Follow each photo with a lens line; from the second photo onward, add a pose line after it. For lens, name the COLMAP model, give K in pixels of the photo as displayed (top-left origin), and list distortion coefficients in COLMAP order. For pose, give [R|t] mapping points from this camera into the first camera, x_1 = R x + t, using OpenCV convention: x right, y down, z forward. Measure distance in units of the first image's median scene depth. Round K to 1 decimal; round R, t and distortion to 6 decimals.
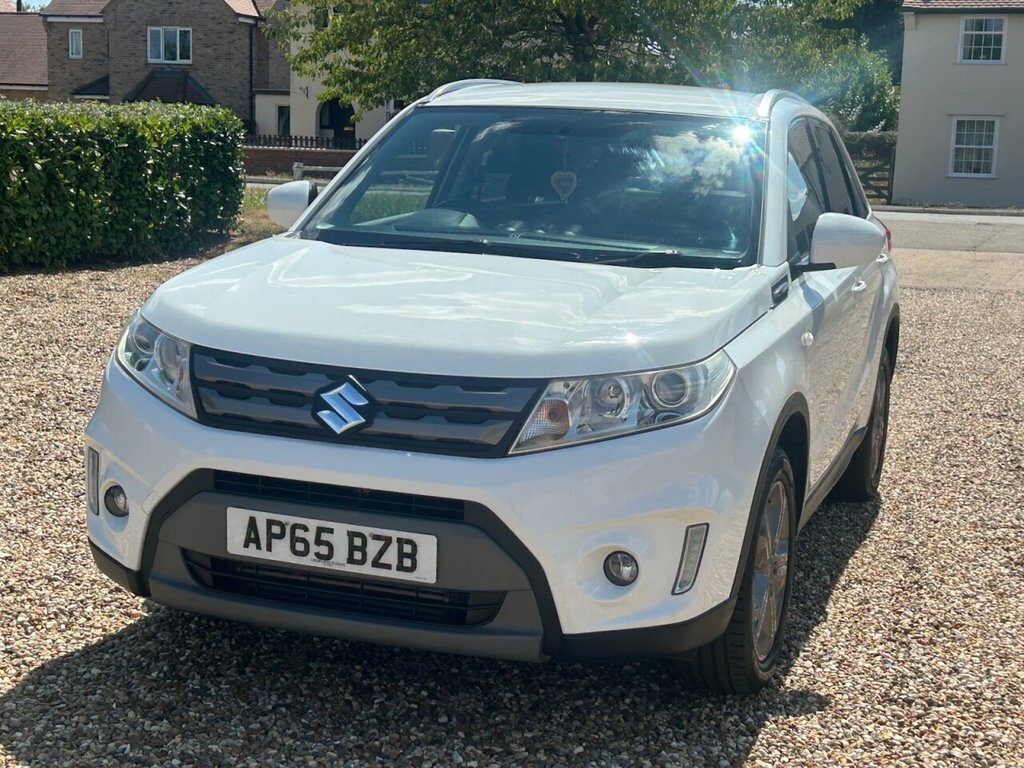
lens RADIAL K [[1572.0, 0, 514.3], [0, 1572.0, 384.5], [0, 0, 1]] dist [0.242939, -0.872115]
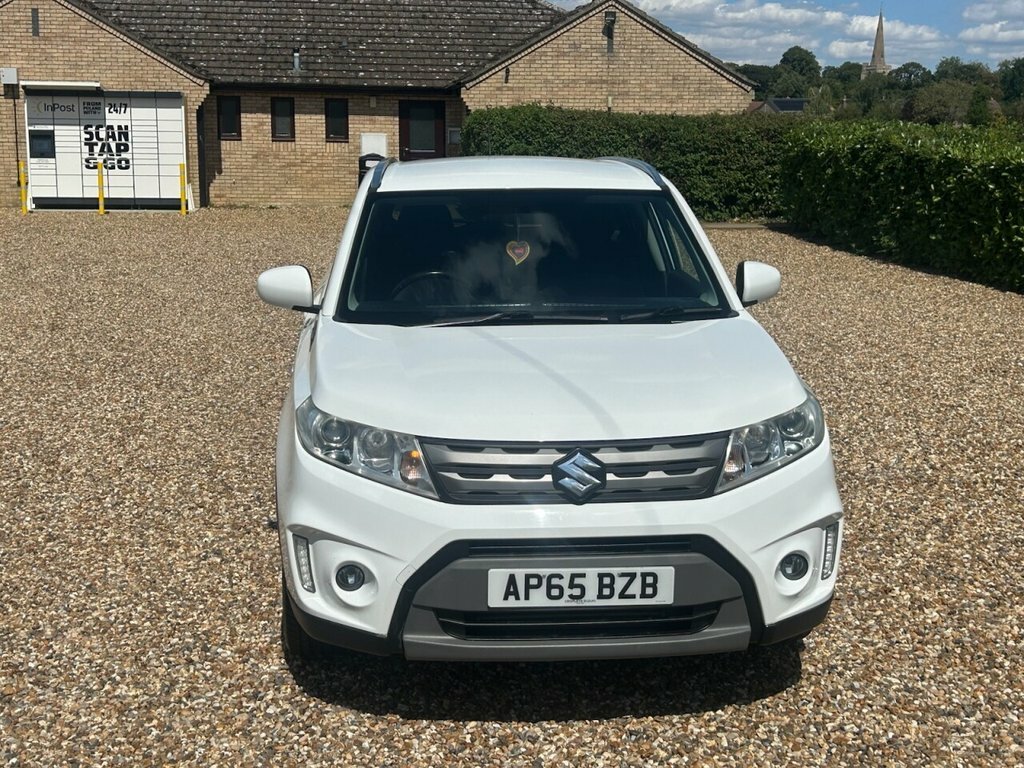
lens RADIAL K [[1382.3, 0, 490.3], [0, 1382.3, 364.6], [0, 0, 1]] dist [0.212904, -0.666371]
pose [[0.914531, -0.114225, 0.388053, -0.580334], [0.106210, 0.993451, 0.042121, -0.122908], [-0.390323, 0.002694, 0.920674, 0.032390]]
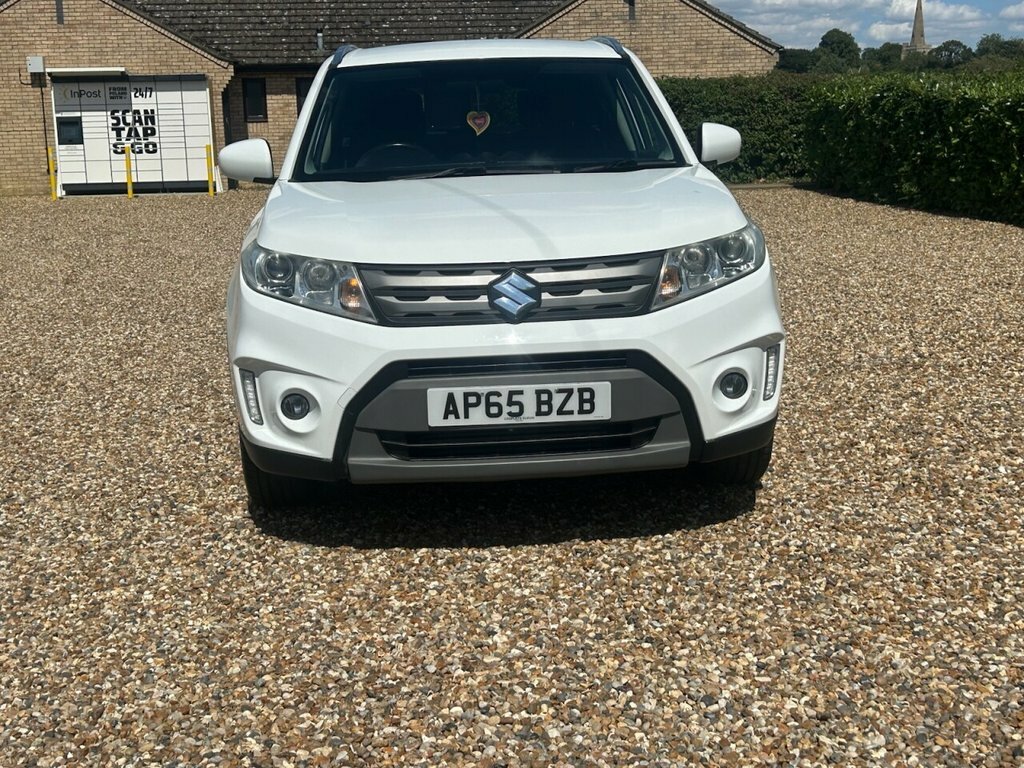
lens RADIAL K [[1382.4, 0, 506.8], [0, 1382.4, 367.1], [0, 0, 1]] dist [0.196316, -0.591371]
pose [[0.918391, -0.145580, 0.367919, -0.523573], [0.138405, 0.989308, 0.045969, 0.020941], [-0.370678, 0.008704, 0.928721, -0.011933]]
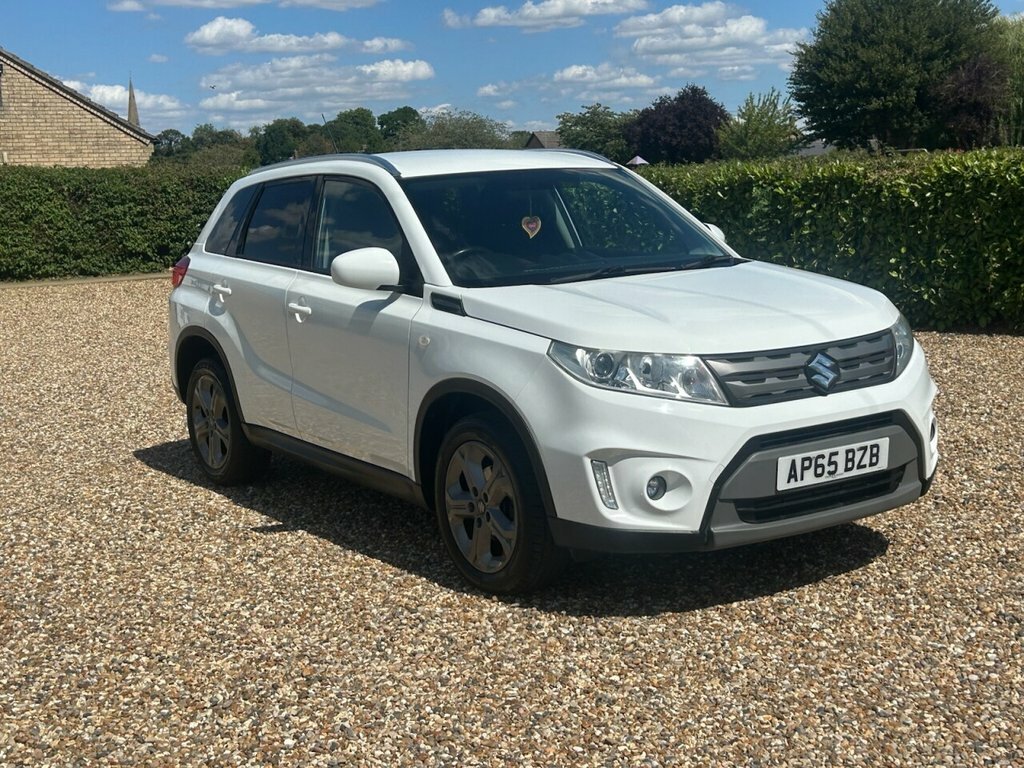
lens RADIAL K [[1379.5, 0, 512.7], [0, 1379.5, 388.7], [0, 0, 1]] dist [0.192077, -0.627204]
pose [[0.593324, -0.192845, 0.781523, -1.293794], [0.196165, 0.976248, 0.091968, -0.144458], [-0.780696, 0.098741, 0.617061, 0.426429]]
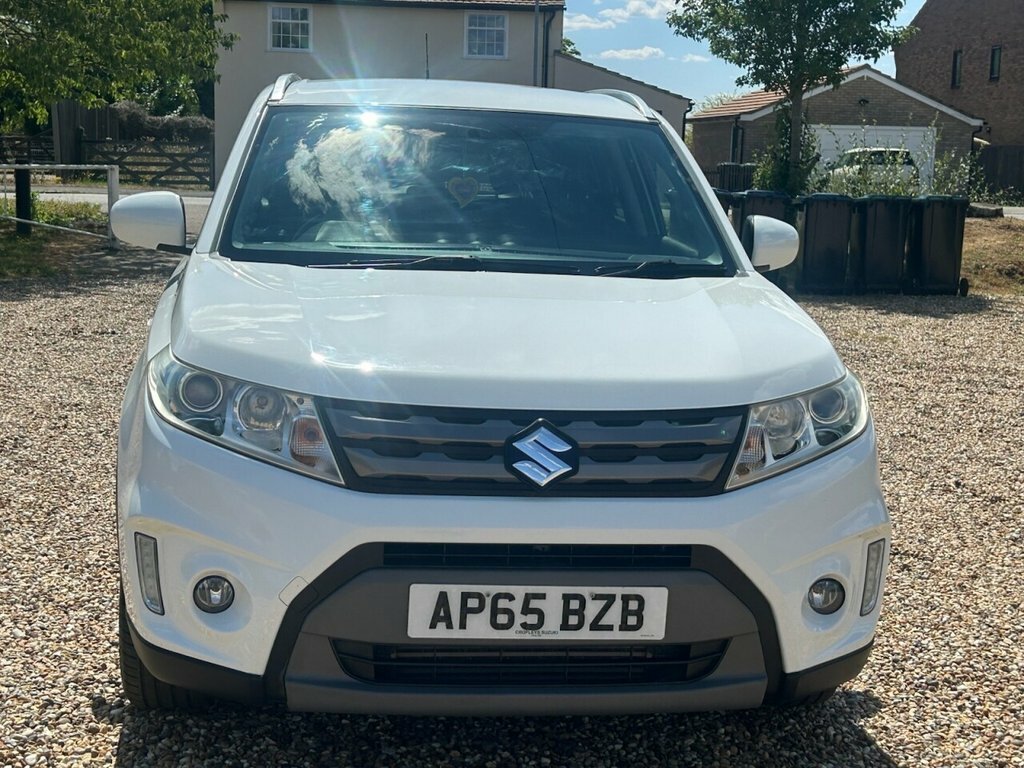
lens RADIAL K [[1572.0, 0, 514.3], [0, 1572.0, 384.5], [0, 0, 1]] dist [0.242939, -0.872115]
pose [[0.892952, -0.075475, 0.443780, -0.510380], [0.070835, 0.997121, 0.027052, -0.050155], [-0.444544, 0.007279, 0.895727, 0.214791]]
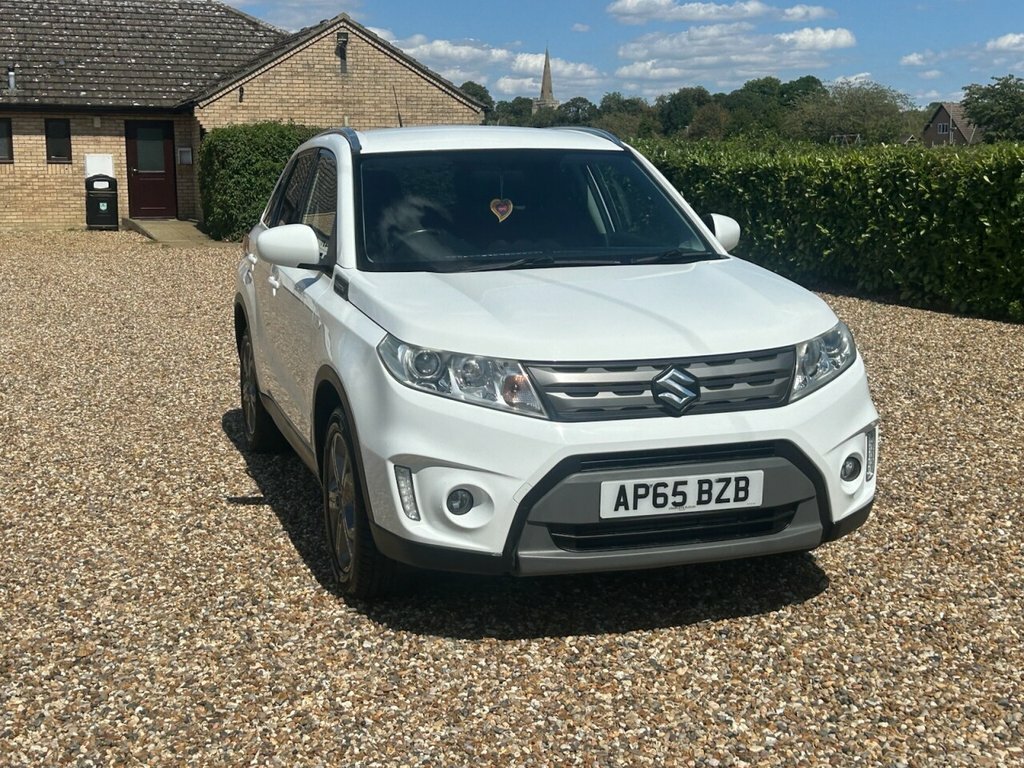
lens RADIAL K [[1382.3, 0, 490.3], [0, 1382.3, 364.6], [0, 0, 1]] dist [0.212904, -0.666371]
pose [[0.803245, -0.142999, 0.578230, -0.890779], [0.142113, 0.988729, 0.047101, -0.080503], [-0.578448, 0.044340, 0.814513, 0.153634]]
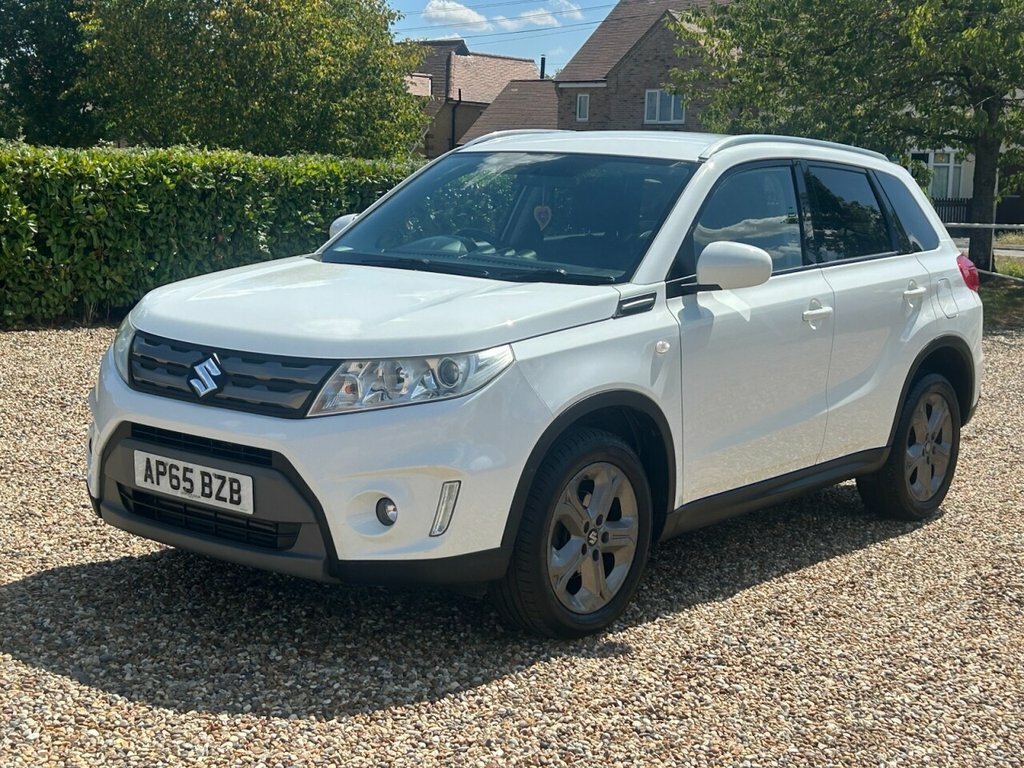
lens RADIAL K [[1572.0, 0, 514.3], [0, 1572.0, 384.5], [0, 0, 1]] dist [0.242939, -0.872115]
pose [[0.944469, 0.038173, -0.326377, 0.560829], [-0.049560, 0.998416, -0.026644, 0.042957], [0.324842, 0.041339, 0.944864, -0.158012]]
